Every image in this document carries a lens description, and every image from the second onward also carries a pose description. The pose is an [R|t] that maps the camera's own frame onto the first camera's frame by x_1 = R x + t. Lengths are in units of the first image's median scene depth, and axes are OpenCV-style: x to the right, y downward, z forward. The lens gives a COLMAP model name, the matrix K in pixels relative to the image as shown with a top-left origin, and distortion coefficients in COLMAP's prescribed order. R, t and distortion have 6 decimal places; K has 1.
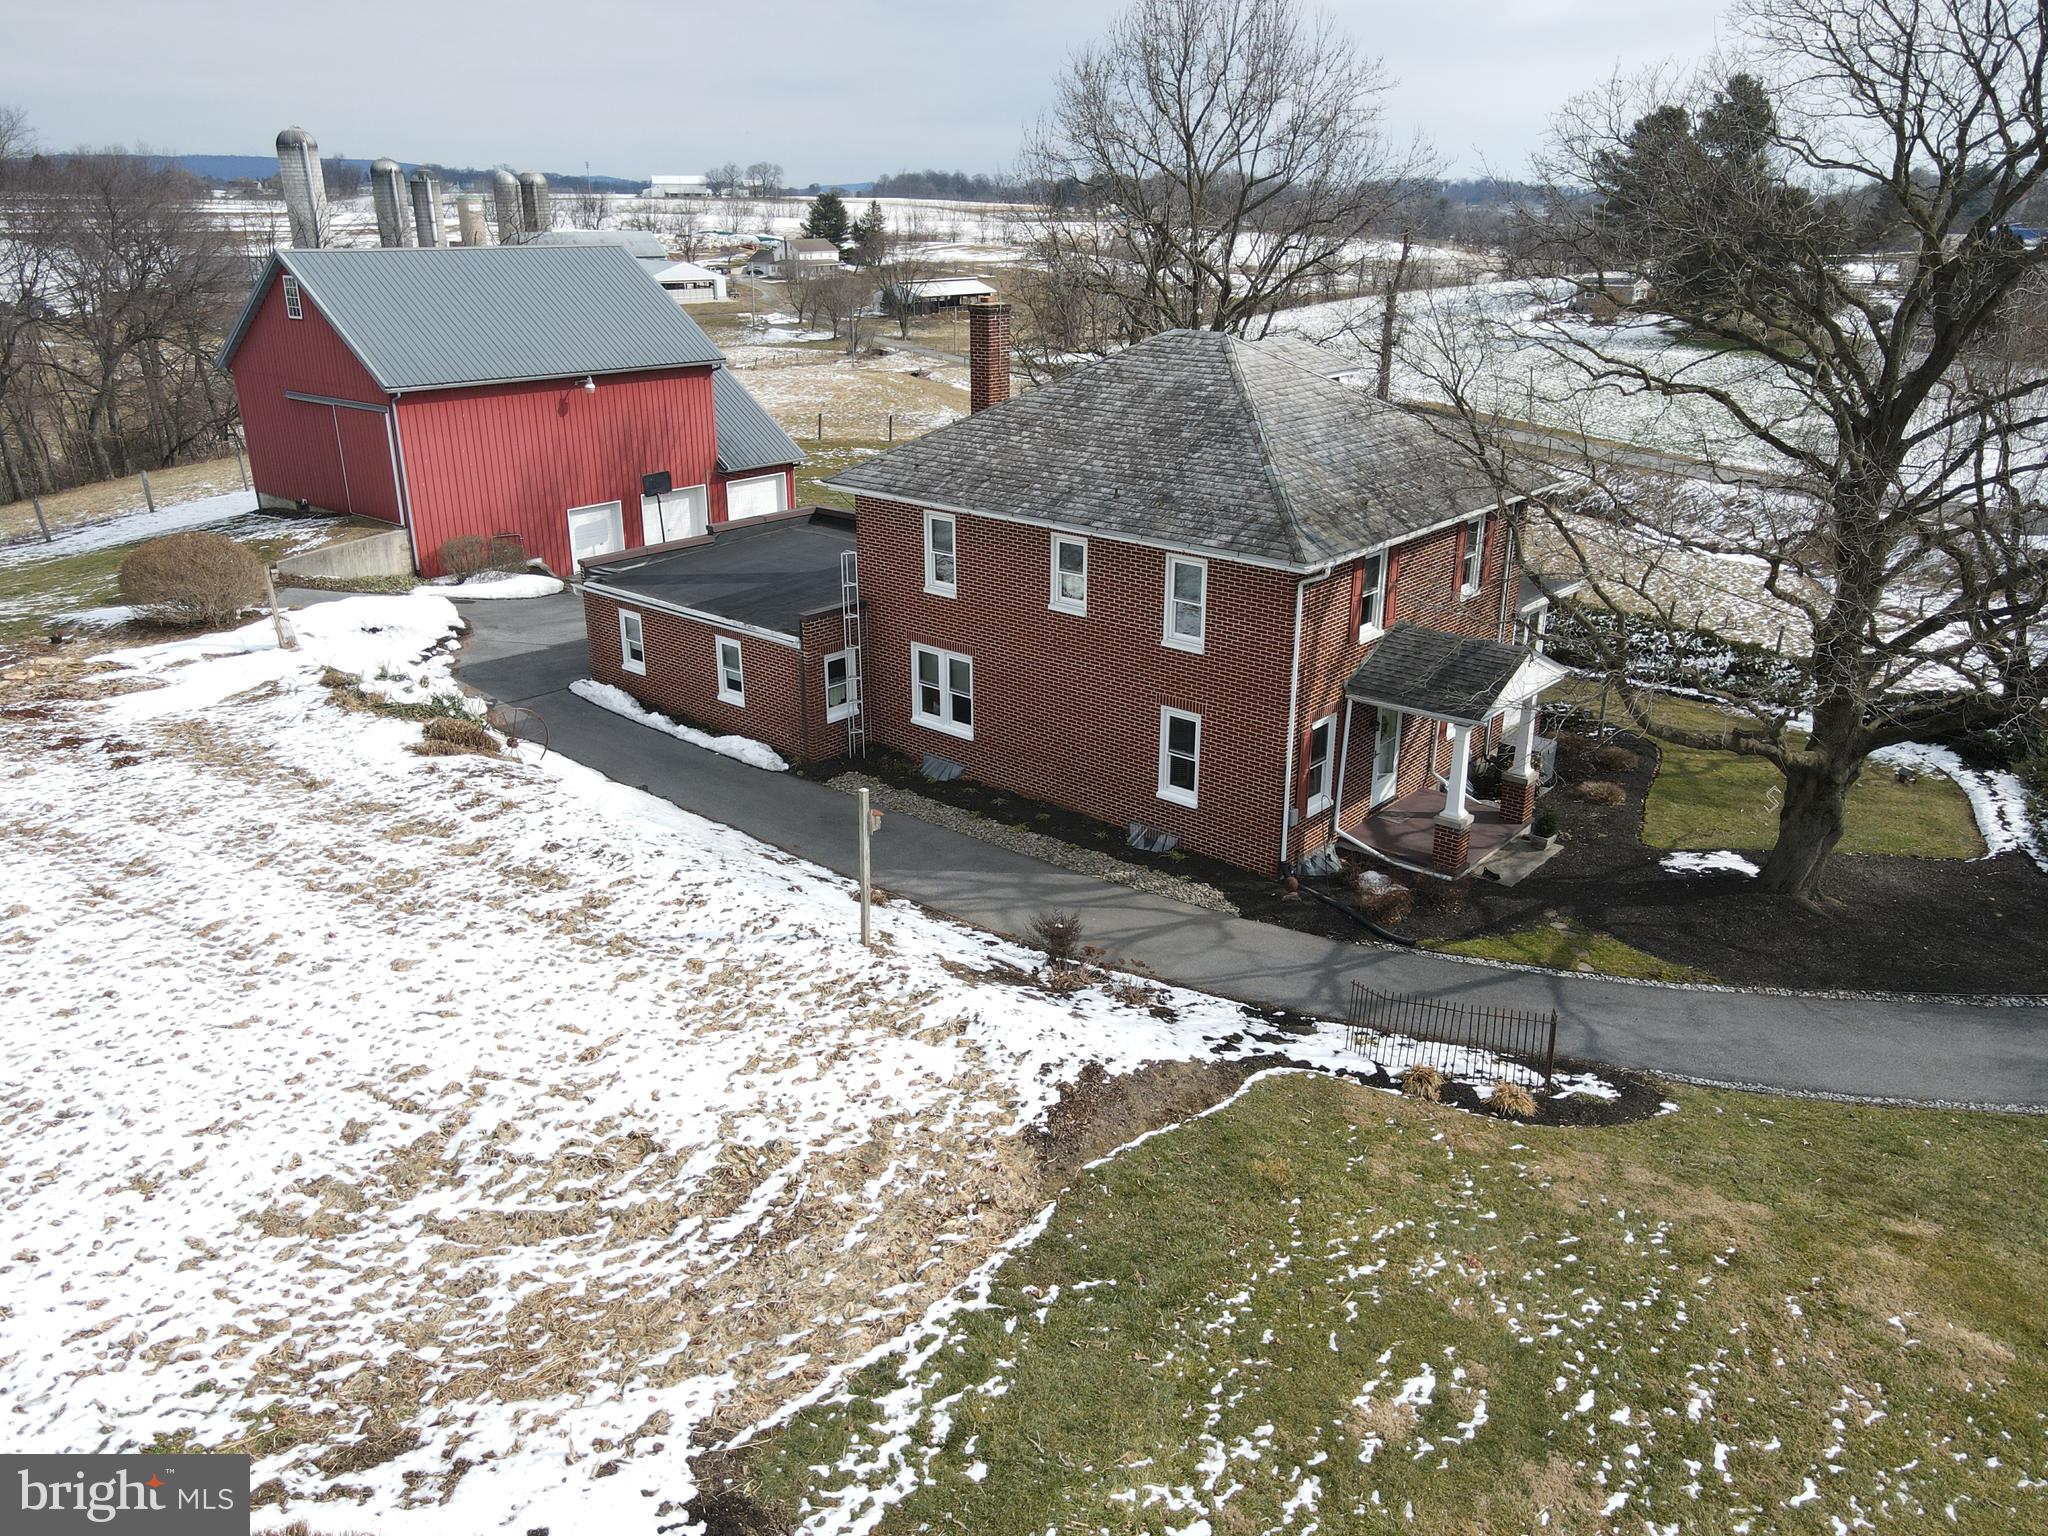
lens RADIAL K [[1506.2, 0, 1015.4], [0, 1506.2, 763.6], [0, 0, 1]] dist [-0.000232, 0.025671]
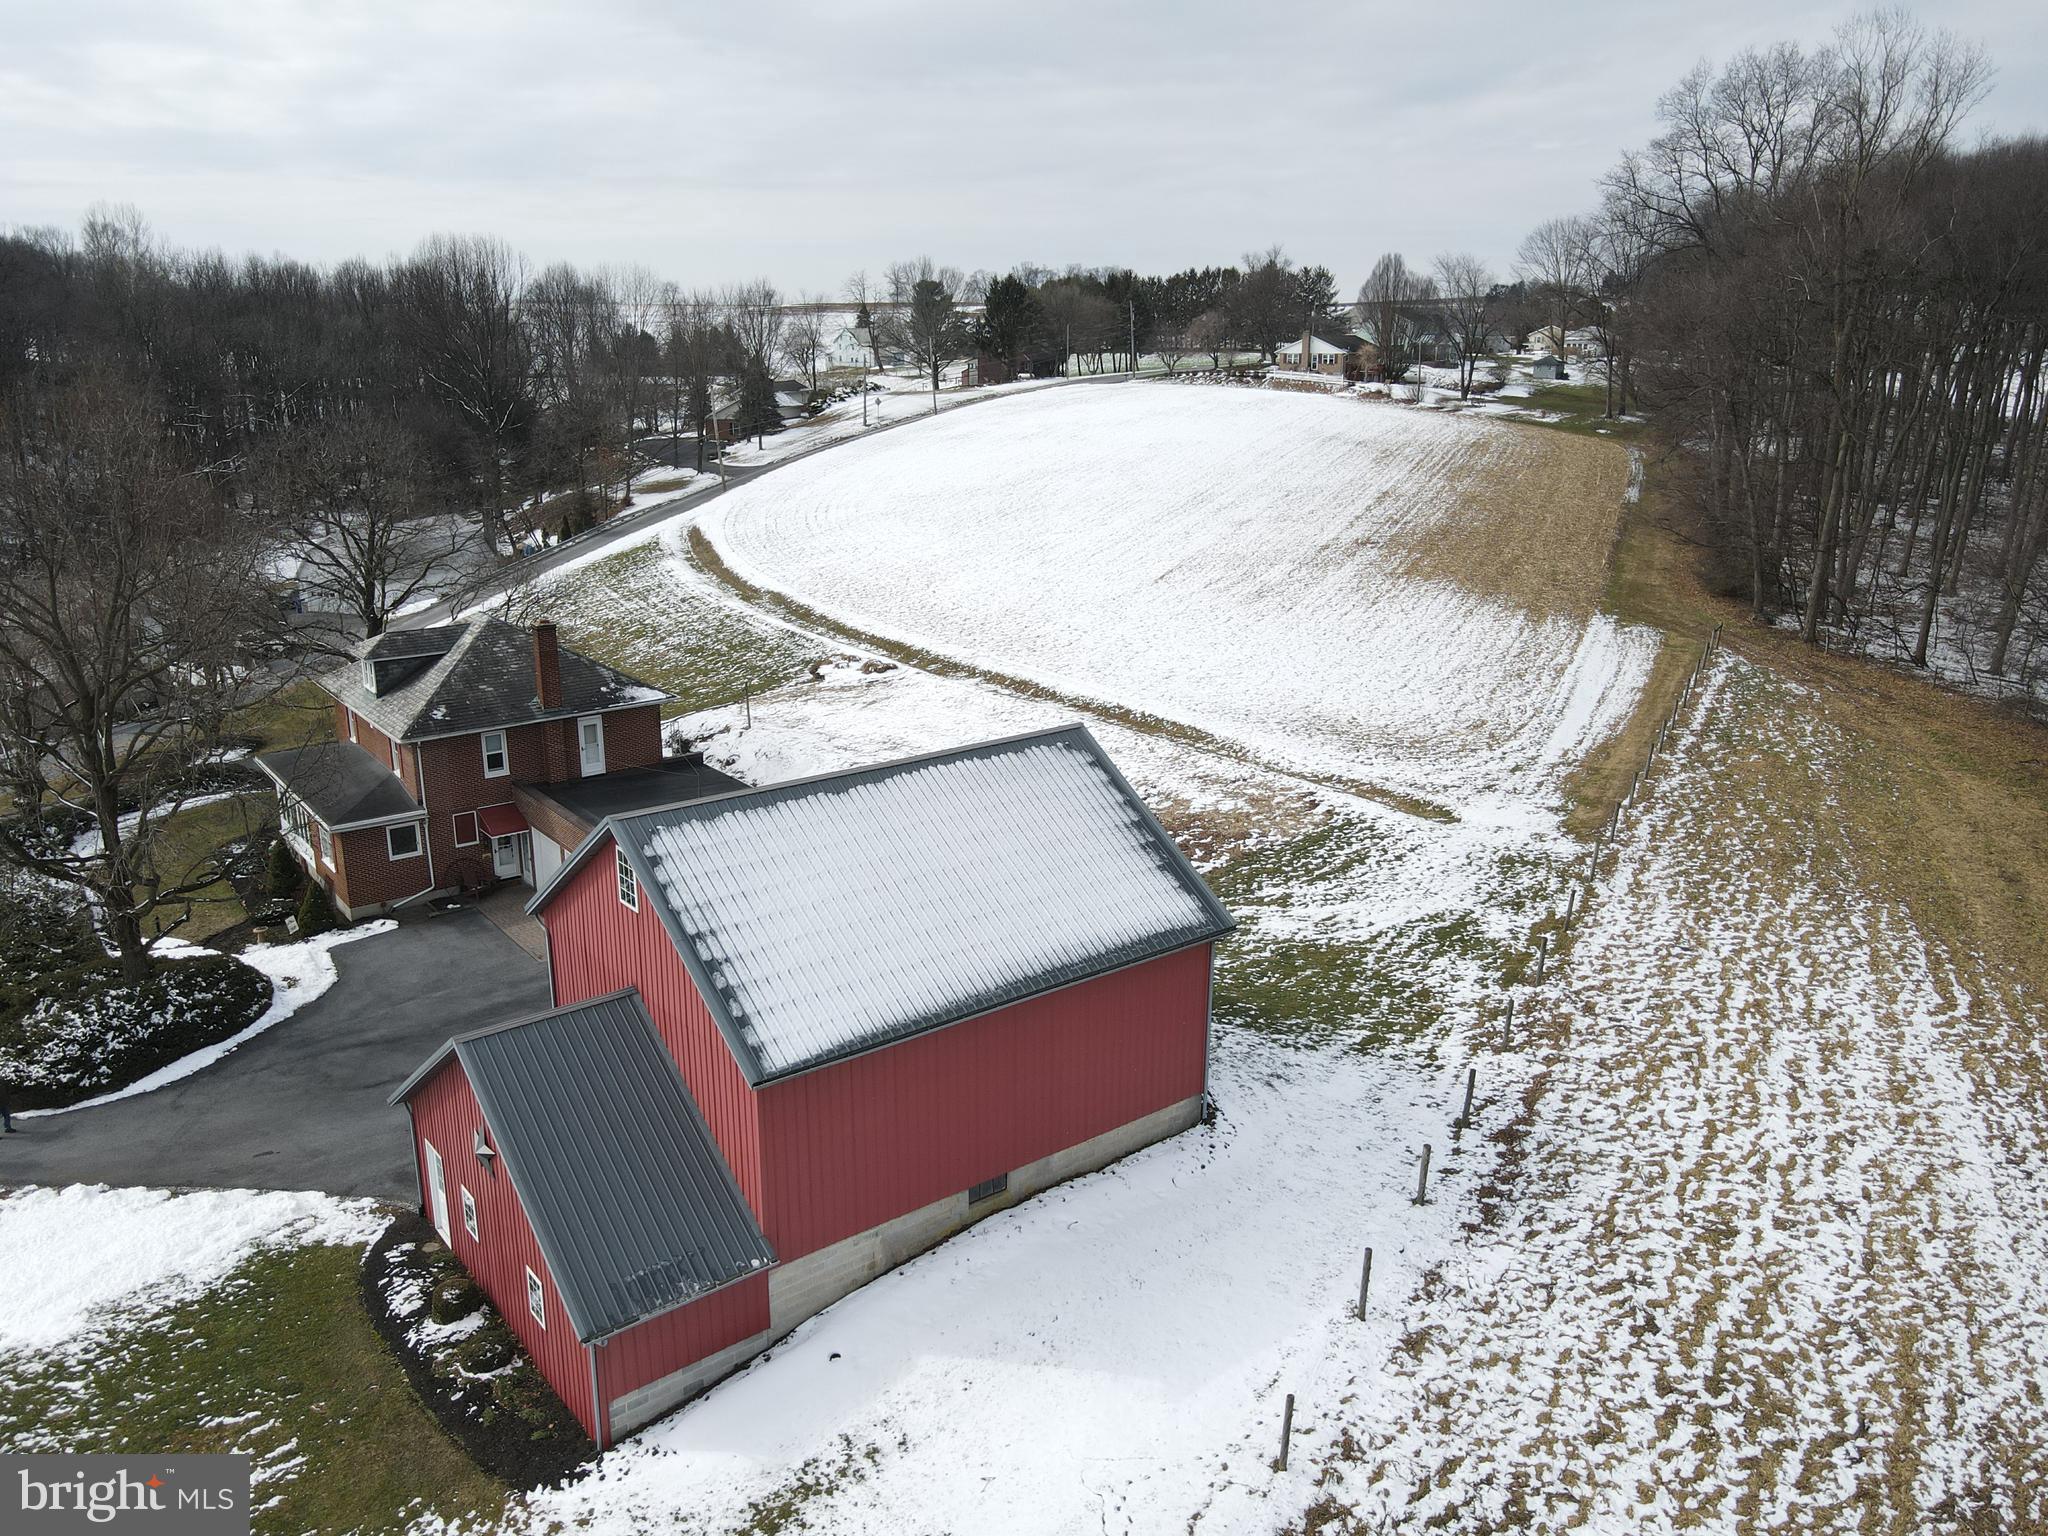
lens RADIAL K [[1506.2, 0, 1018.6], [0, 1506.2, 762.8], [0, 0, 1]] dist [-0.000232, 0.025671]
pose [[-0.980974, -0.053731, 0.186554, -0.945816], [0.066945, 0.808372, 0.584853, -1.249452], [-0.182230, 0.586215, -0.789395, 2.584240]]
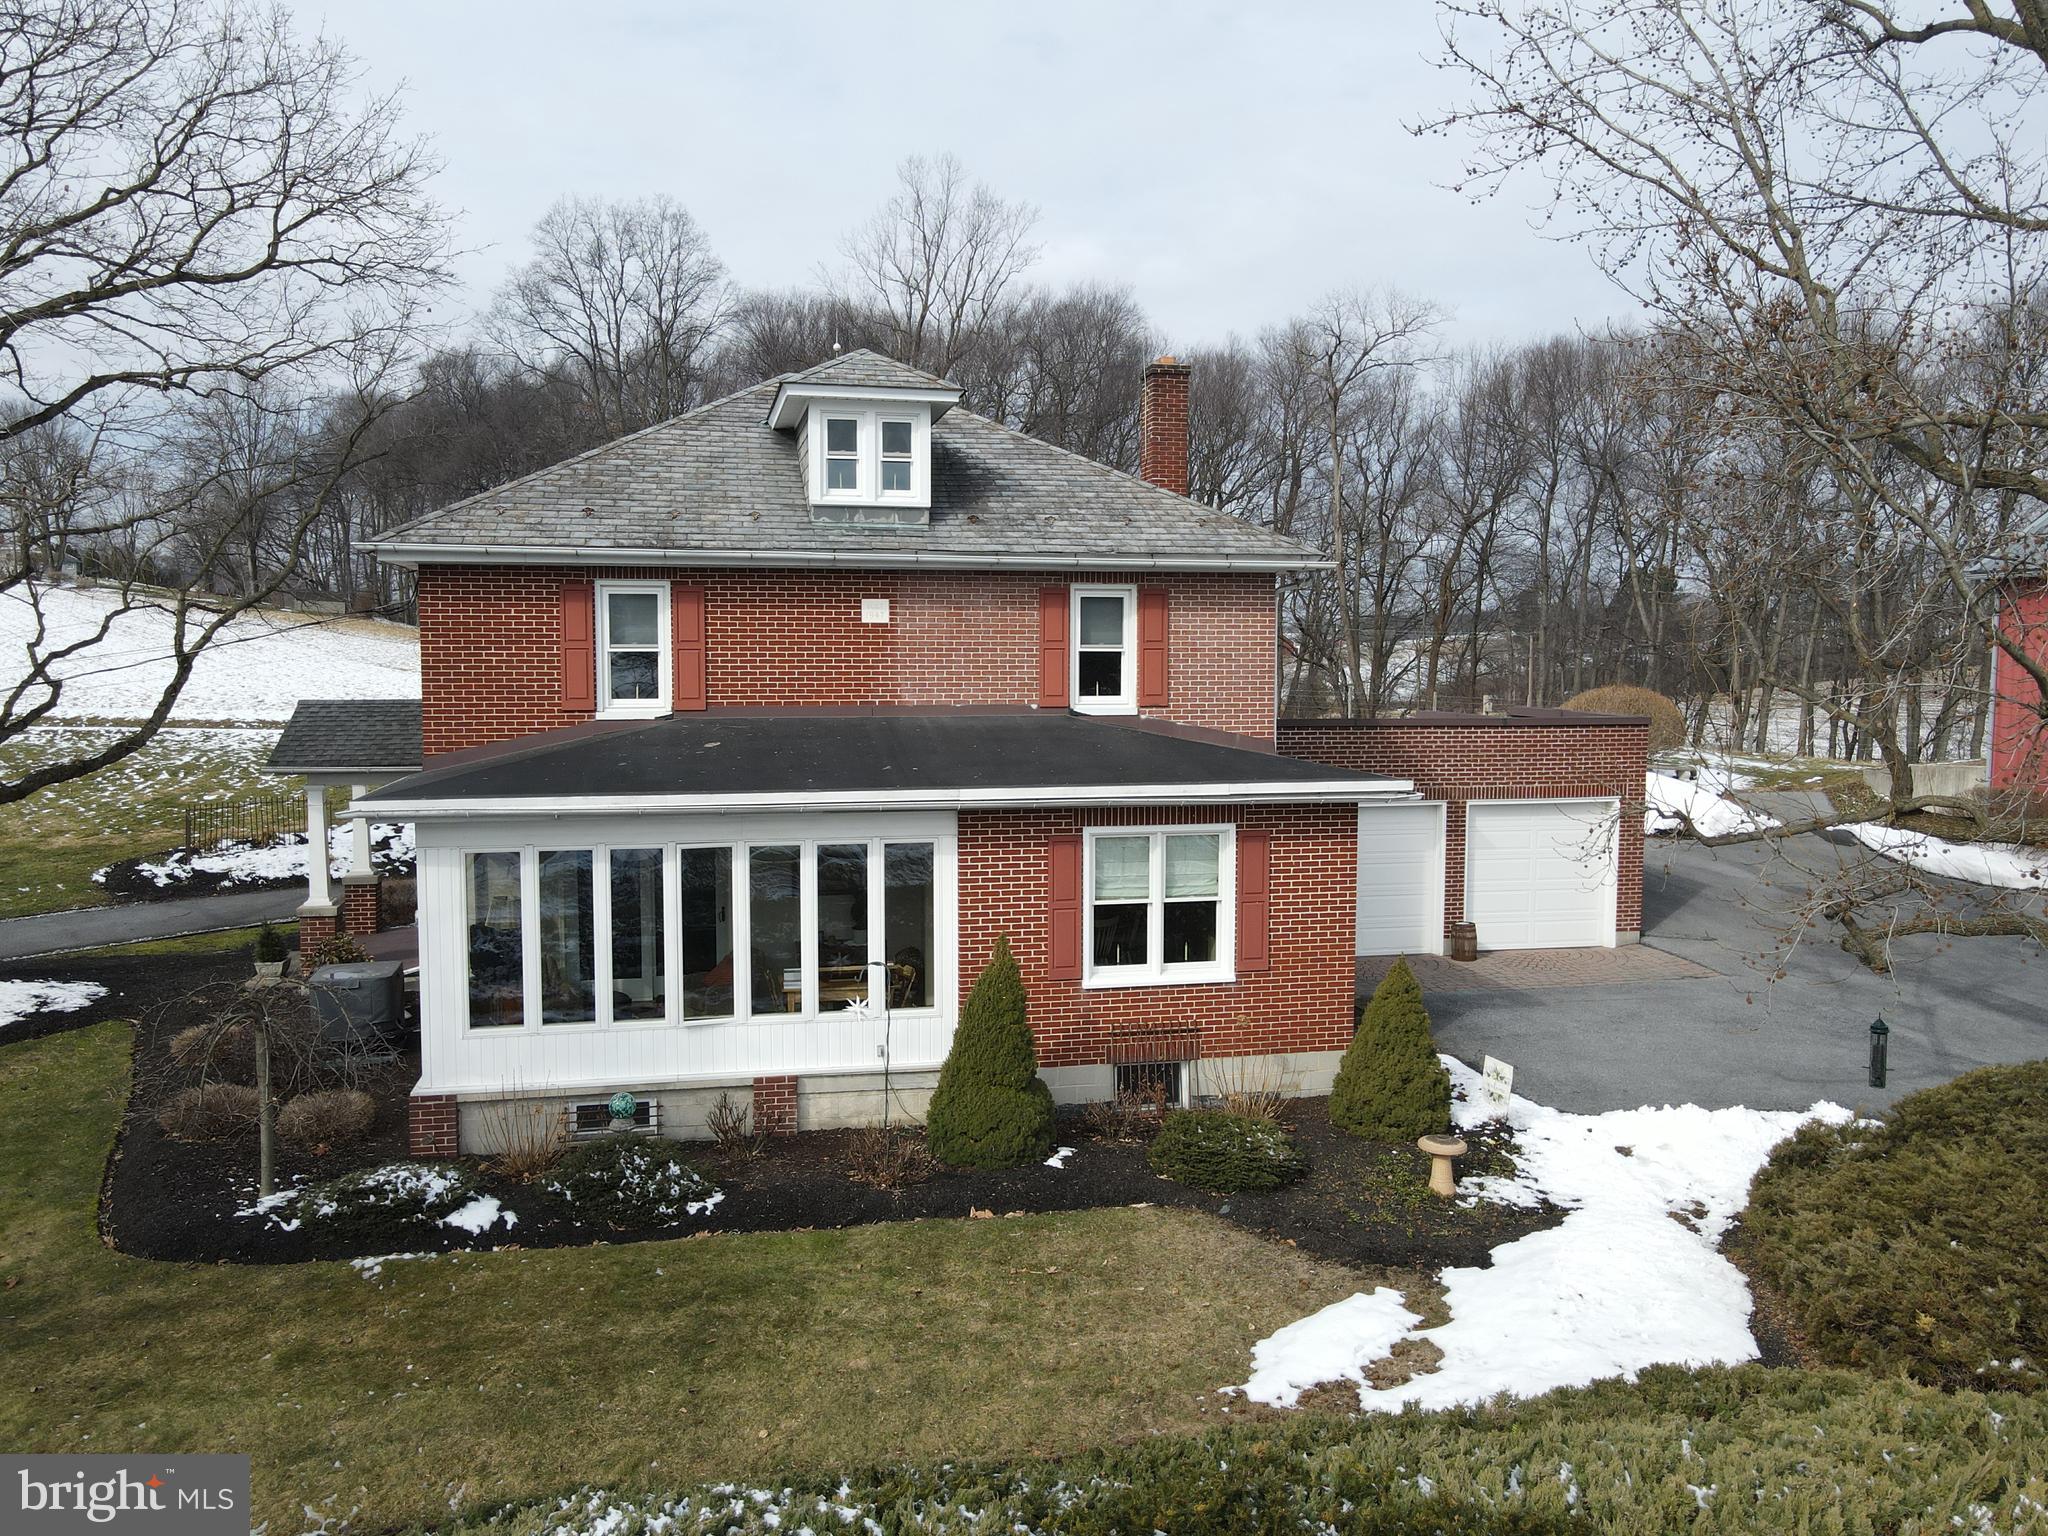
lens RADIAL K [[1506.2, 0, 1020.4], [0, 1506.2, 775.2], [0, 0, 1]] dist [-0.000232, 0.025671]
pose [[-0.599272, 0.069328, -0.797538, 0.702624], [-0.278954, 0.915720, 0.289208, -0.355409], [0.750372, 0.395791, -0.529426, 1.595556]]
